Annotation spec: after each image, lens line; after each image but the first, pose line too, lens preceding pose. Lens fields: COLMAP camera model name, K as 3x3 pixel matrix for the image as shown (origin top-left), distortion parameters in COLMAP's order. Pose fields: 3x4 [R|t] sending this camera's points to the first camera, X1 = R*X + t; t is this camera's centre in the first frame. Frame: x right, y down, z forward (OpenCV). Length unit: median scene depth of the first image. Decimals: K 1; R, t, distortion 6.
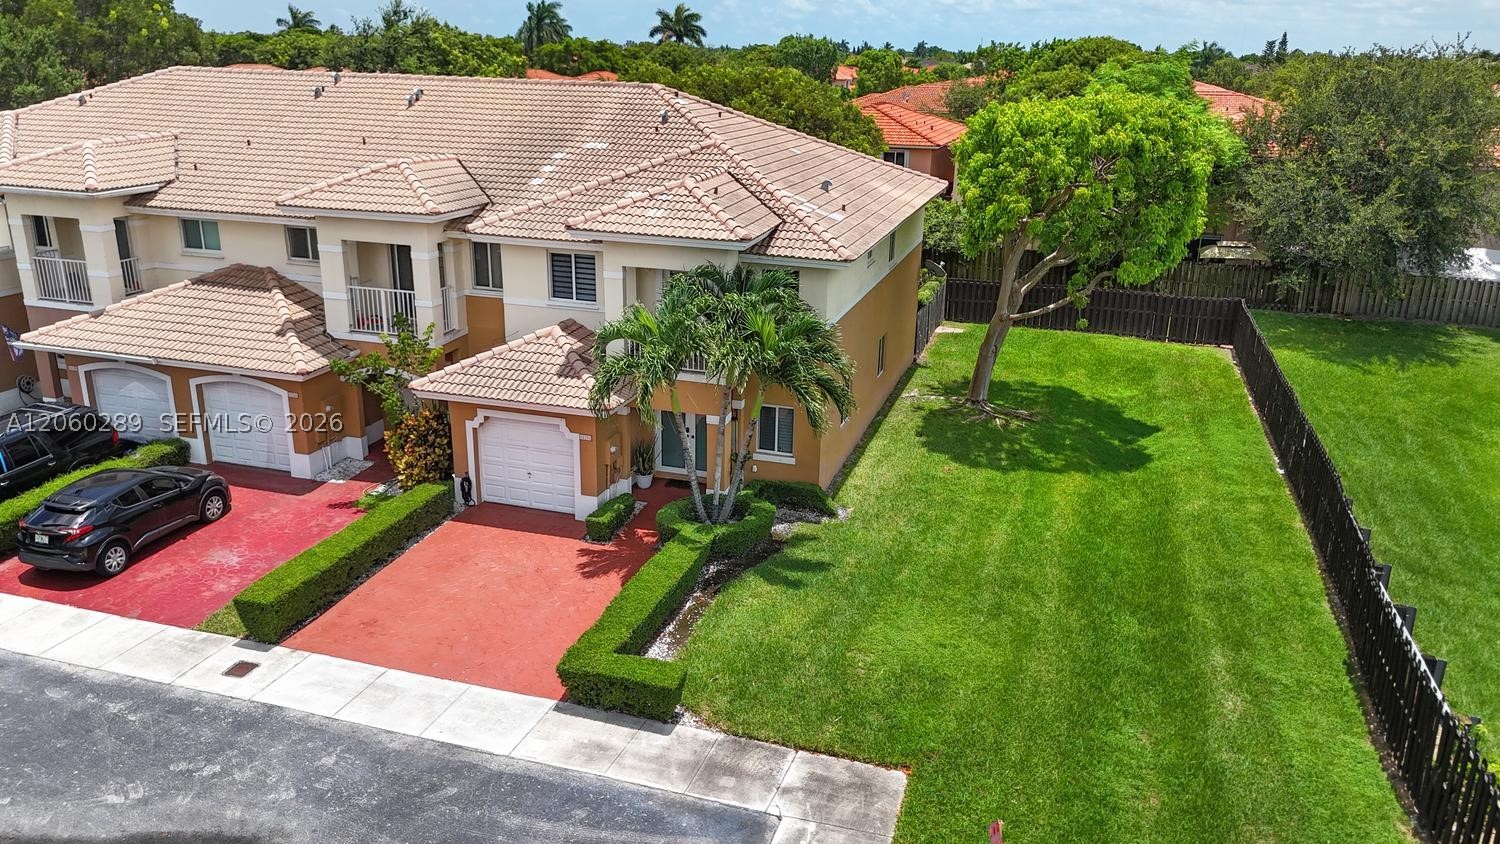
lens RADIAL K [[1114.7, 0, 750.0], [0, 1114.7, 422.0], [0, 0, 1]] dist [0.068492, -0.055694]
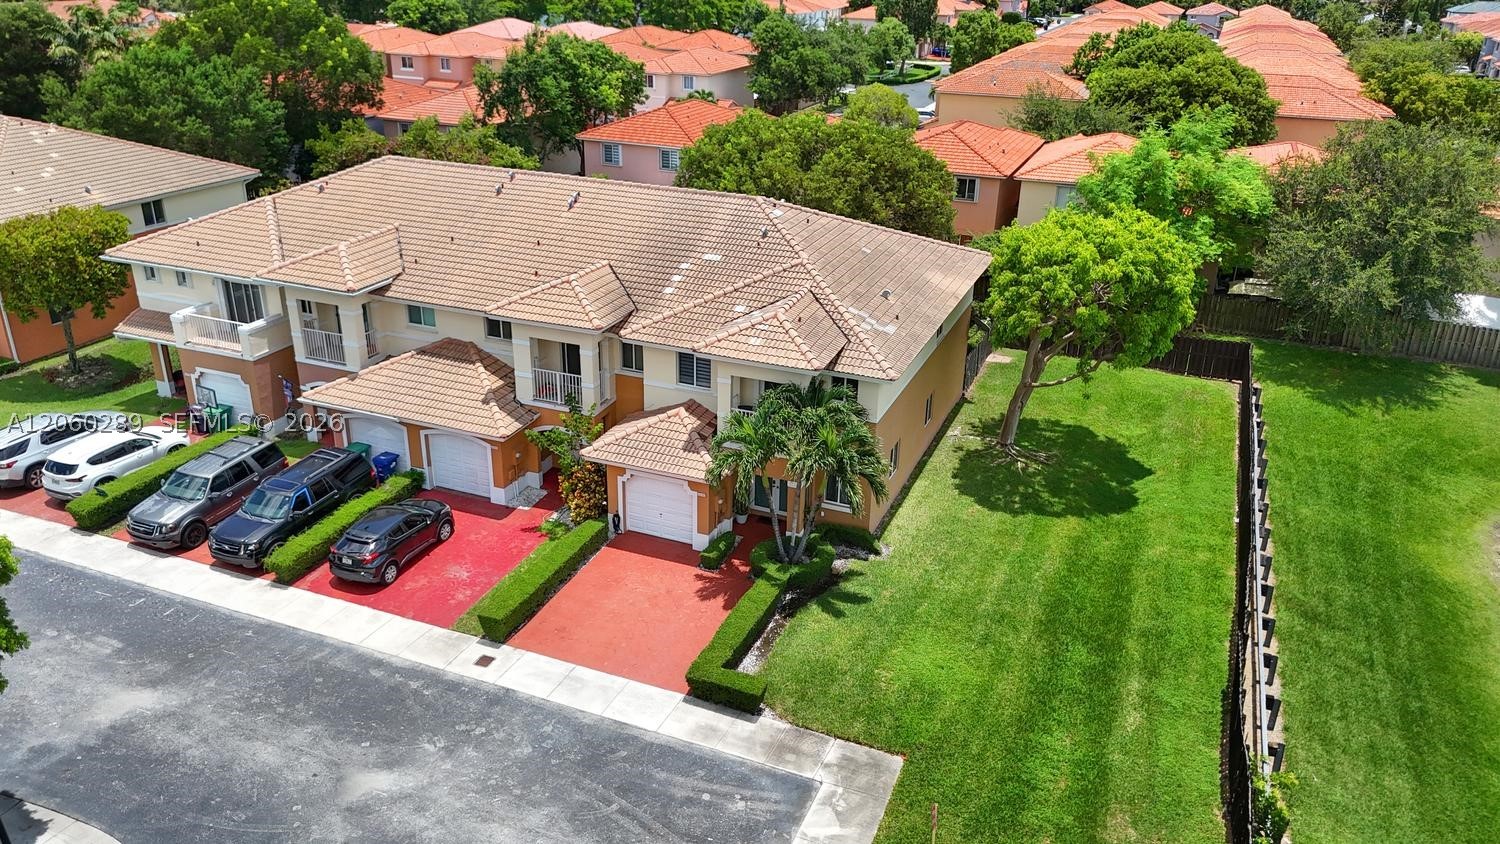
lens RADIAL K [[1121.4, 0, 750.0], [0, 1121.4, 422.0], [0, 0, 1]] dist [0.094052, -0.103706]
pose [[0.996088, 0.034106, -0.081515, 0.024711], [-0.026692, 0.995550, 0.090381, -0.200997], [0.084234, -0.087852, 0.992566, -0.379670]]
